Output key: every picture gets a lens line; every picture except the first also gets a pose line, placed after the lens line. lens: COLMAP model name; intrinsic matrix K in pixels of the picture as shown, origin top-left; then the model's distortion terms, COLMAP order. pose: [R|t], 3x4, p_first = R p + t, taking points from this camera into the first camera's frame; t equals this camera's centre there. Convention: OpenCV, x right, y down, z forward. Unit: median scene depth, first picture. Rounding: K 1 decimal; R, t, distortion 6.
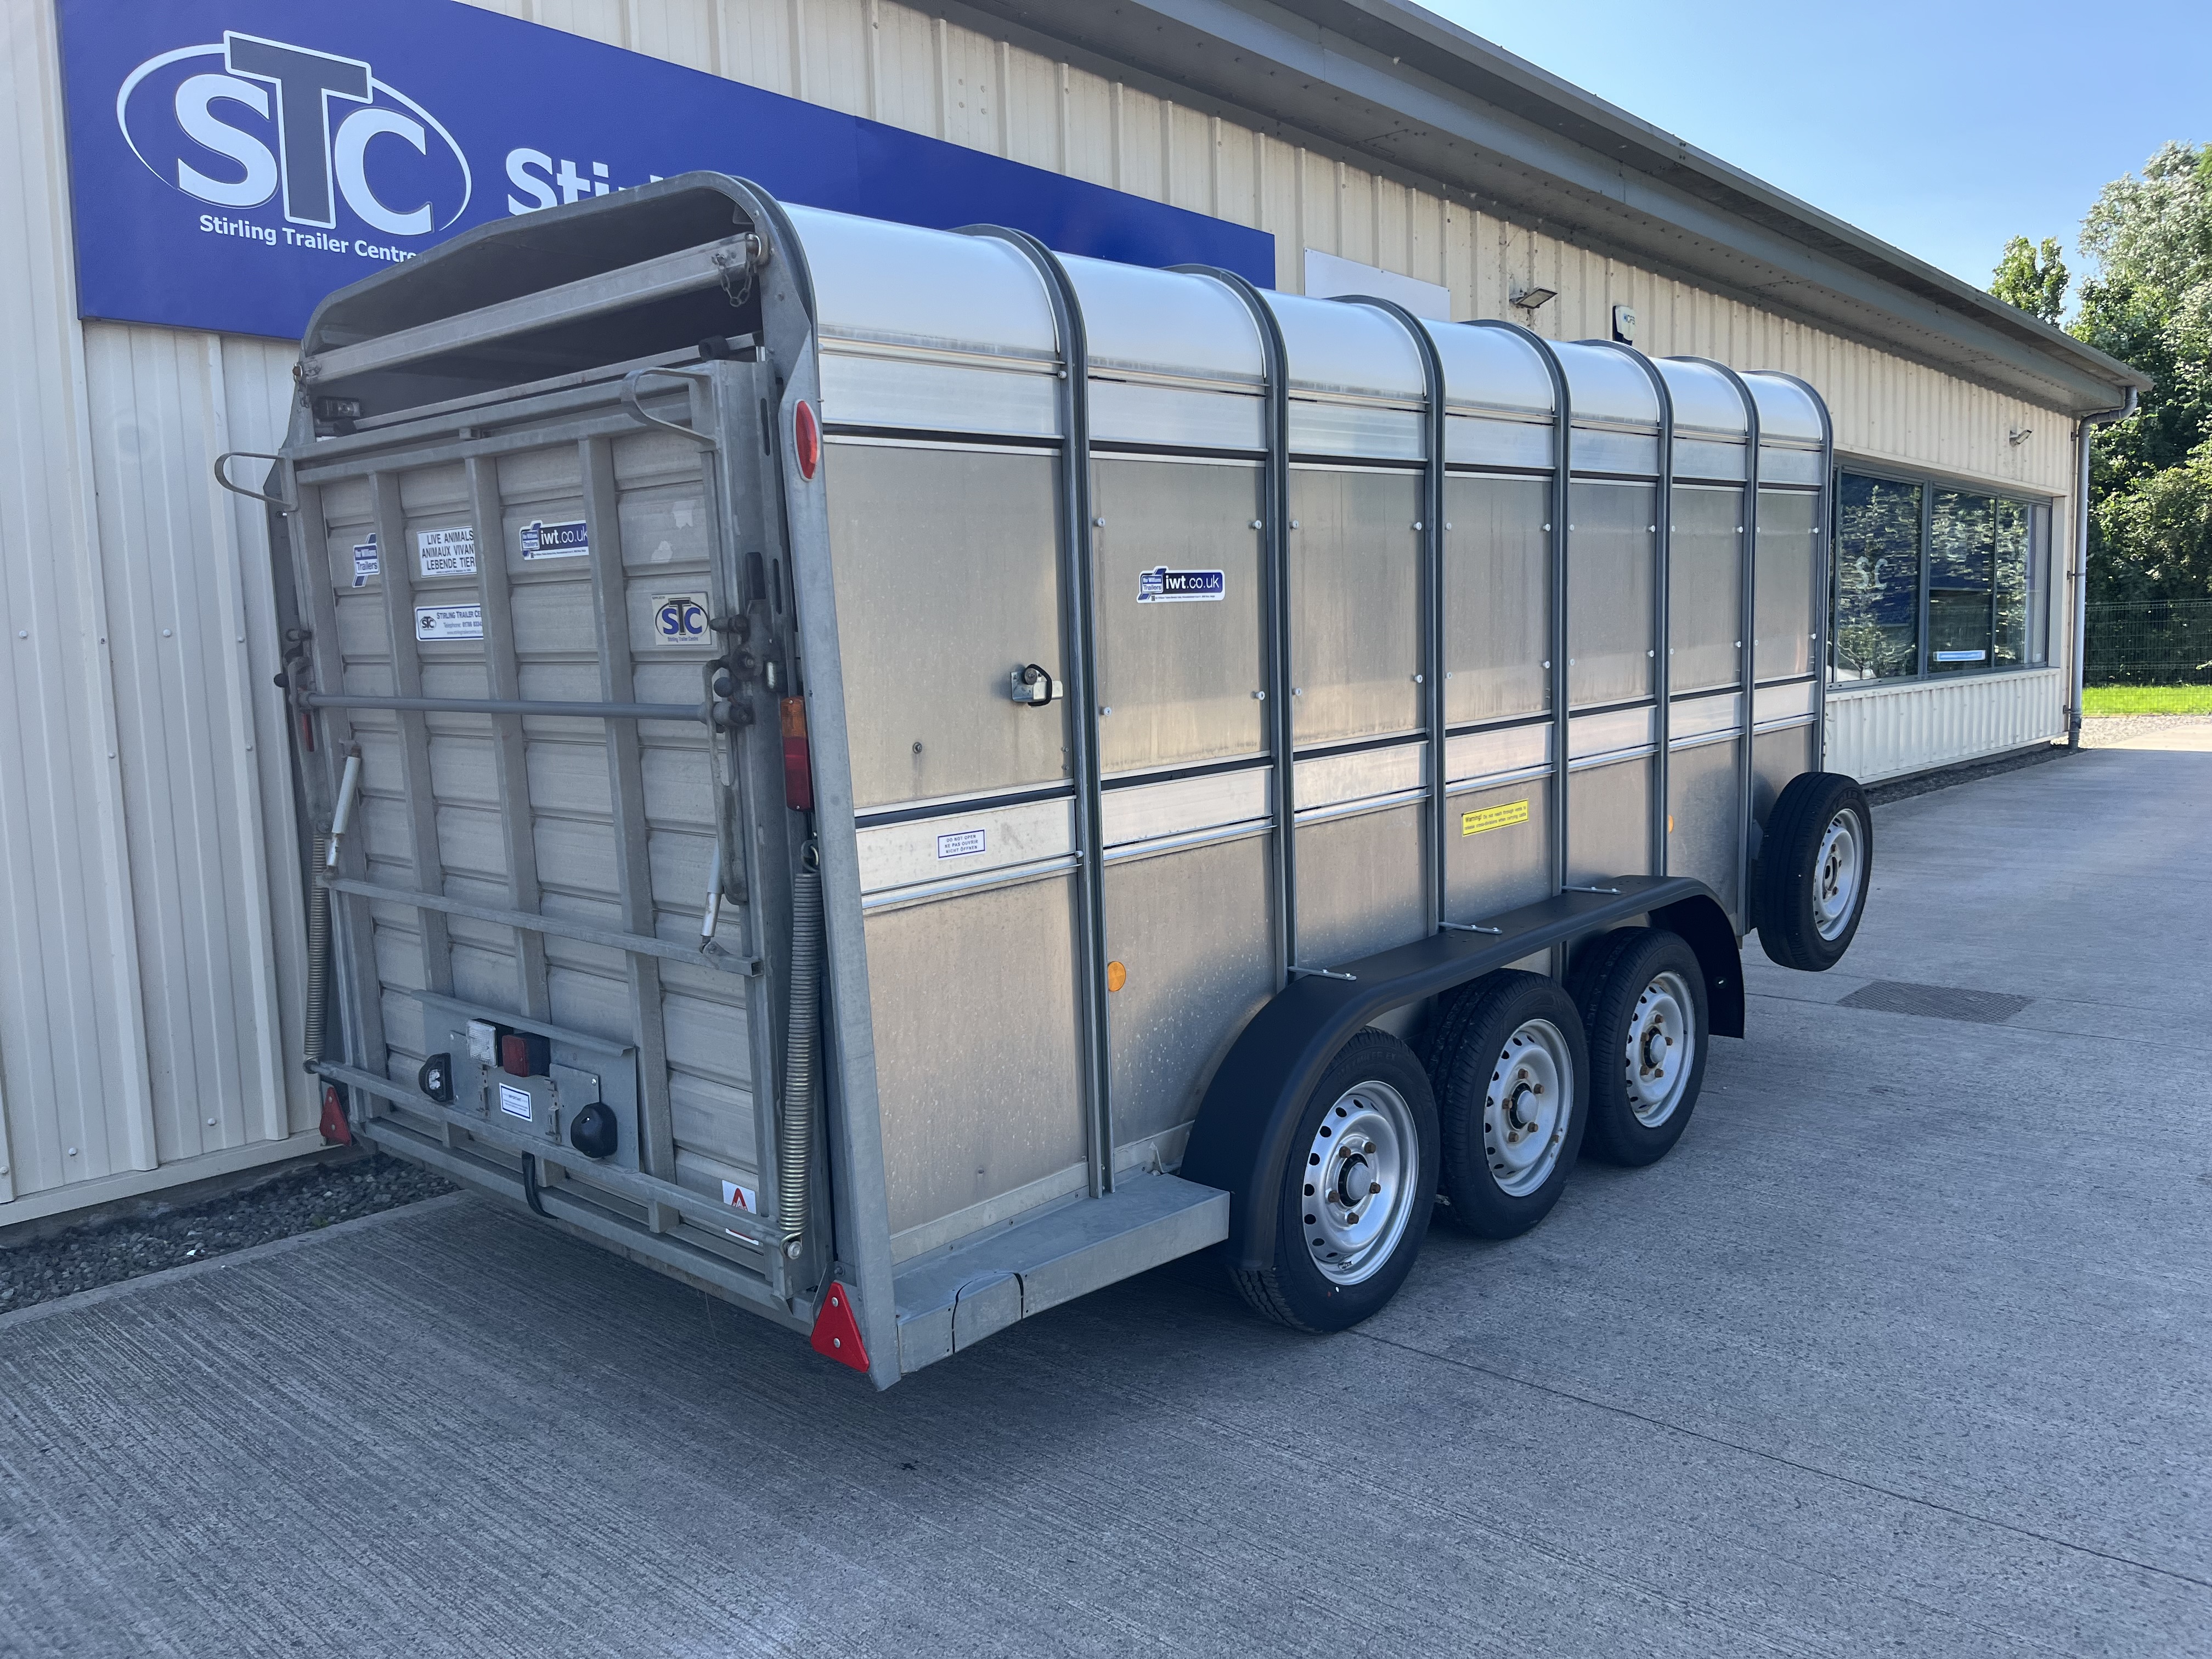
lens RADIAL K [[1674.1, 0, 1106.0], [0, 1674.1, 829.5], [0, 0, 1]] dist [0.064147, -0.092572]
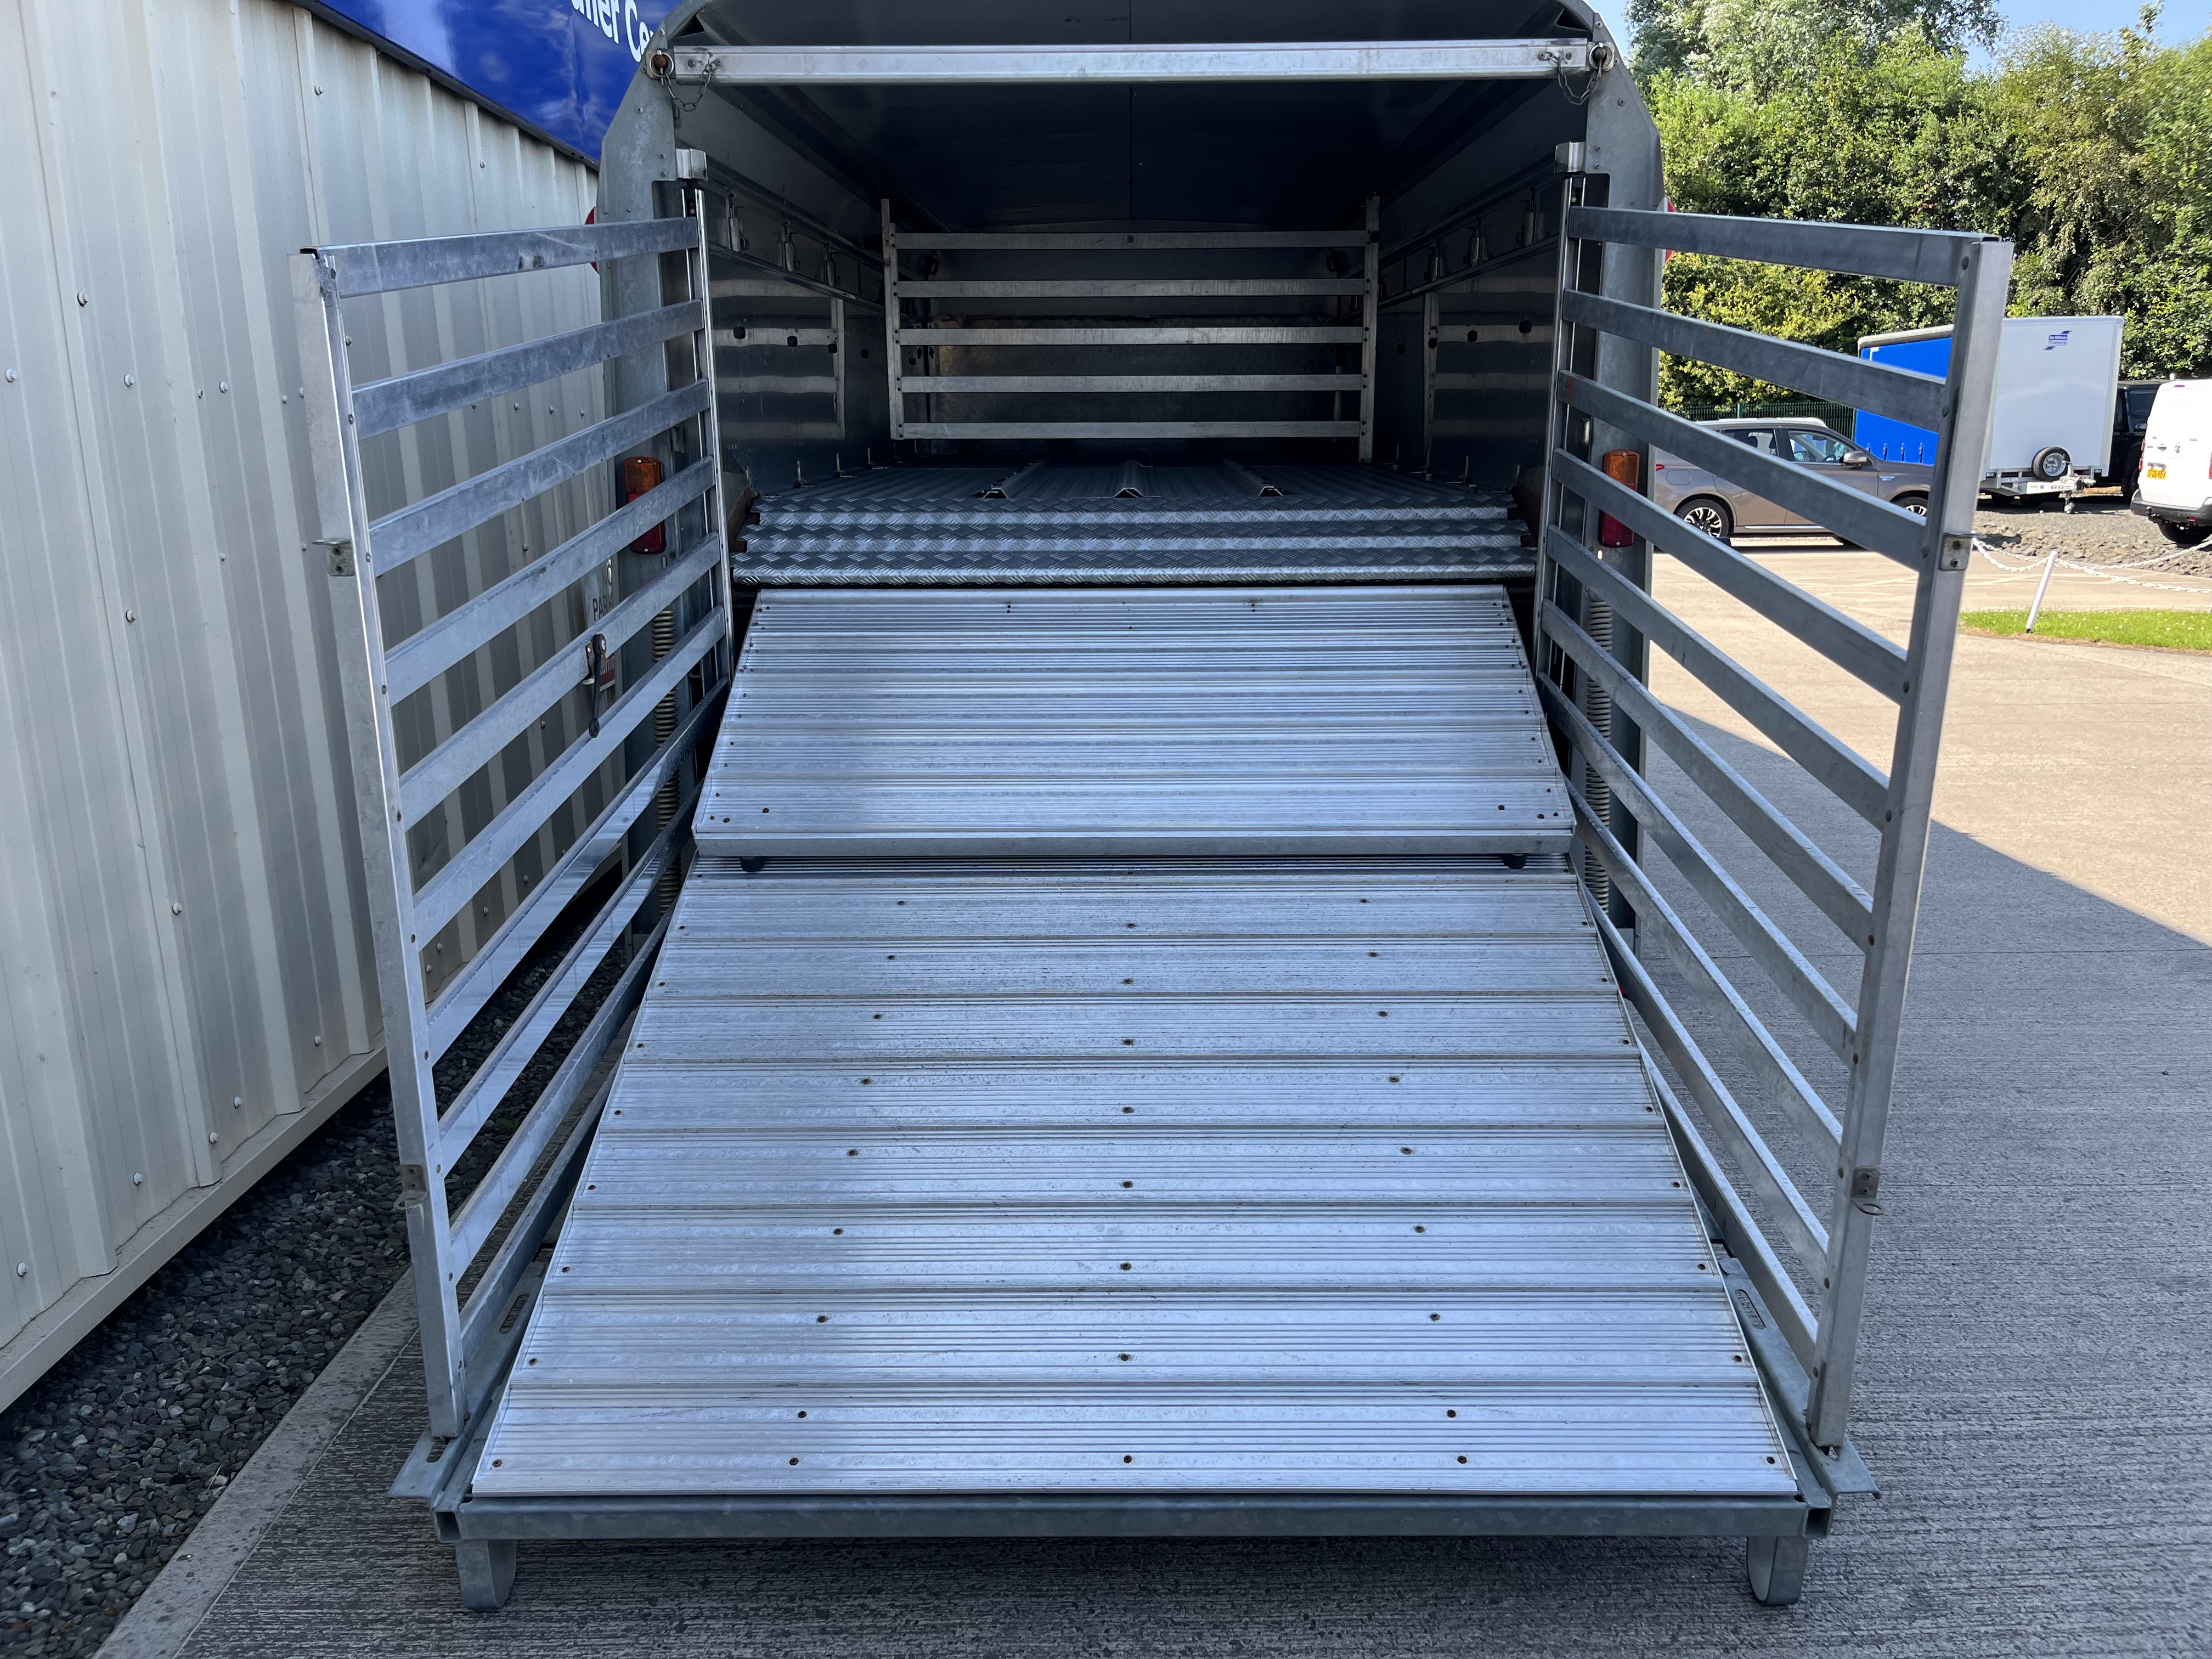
lens RADIAL K [[1650.5, 0, 1106.0], [0, 1650.5, 829.5], [0, 0, 1]] dist [0.116497, -0.170094]
pose [[0.741801, -0.140147, 0.655813, -0.937149], [0.071460, 0.988871, 0.130491, 0.004980], [-0.666802, -0.049934, 0.743560, 0.245987]]
